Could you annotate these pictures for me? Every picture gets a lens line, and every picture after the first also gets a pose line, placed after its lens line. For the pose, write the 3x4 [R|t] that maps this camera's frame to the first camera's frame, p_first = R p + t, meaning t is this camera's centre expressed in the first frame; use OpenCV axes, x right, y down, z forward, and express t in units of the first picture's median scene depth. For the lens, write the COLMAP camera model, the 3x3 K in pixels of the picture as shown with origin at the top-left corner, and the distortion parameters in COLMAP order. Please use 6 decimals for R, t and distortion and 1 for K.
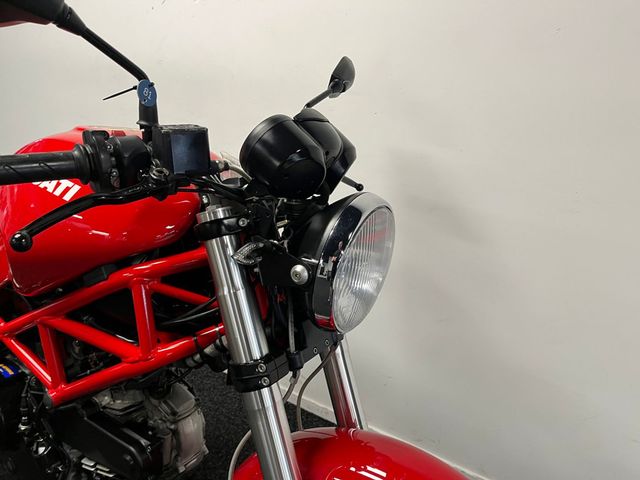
lens RADIAL K [[475.1, 0, 320.0], [0, 475.1, 240.0], [0, 0, 1]] dist [0.059503, -0.080297]
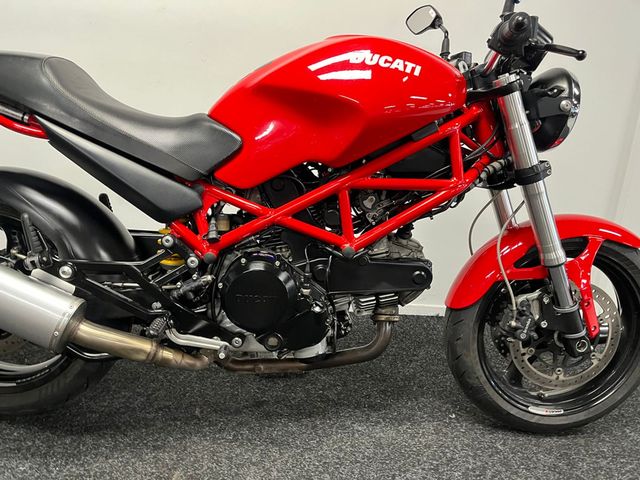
lens RADIAL K [[475.1, 0, 320.0], [0, 475.1, 240.0], [0, 0, 1]] dist [0.059503, -0.080297]
pose [[0.848630, -0.162365, 0.503453, -1.563661], [0.155101, 0.986274, 0.056634, 0.274942], [-0.505738, 0.030024, 0.862164, -0.076870]]
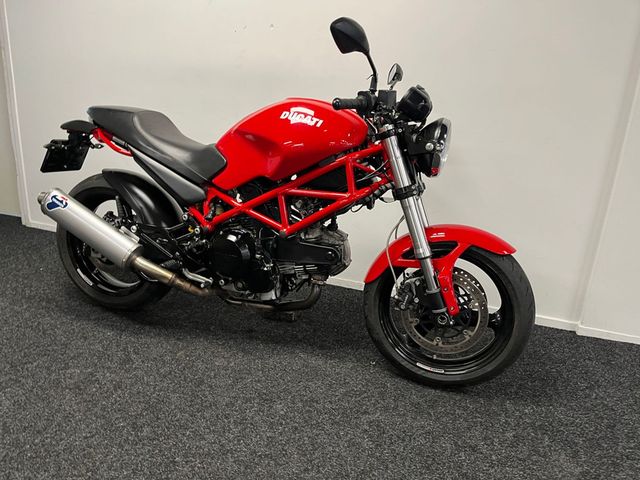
lens RADIAL K [[475.1, 0, 320.0], [0, 475.1, 240.0], [0, 0, 1]] dist [0.059503, -0.080297]
pose [[0.983640, -0.069697, 0.166119, -0.927791], [0.067376, 0.997536, 0.019570, 0.412249], [-0.167074, -0.008057, 0.985911, -1.249880]]
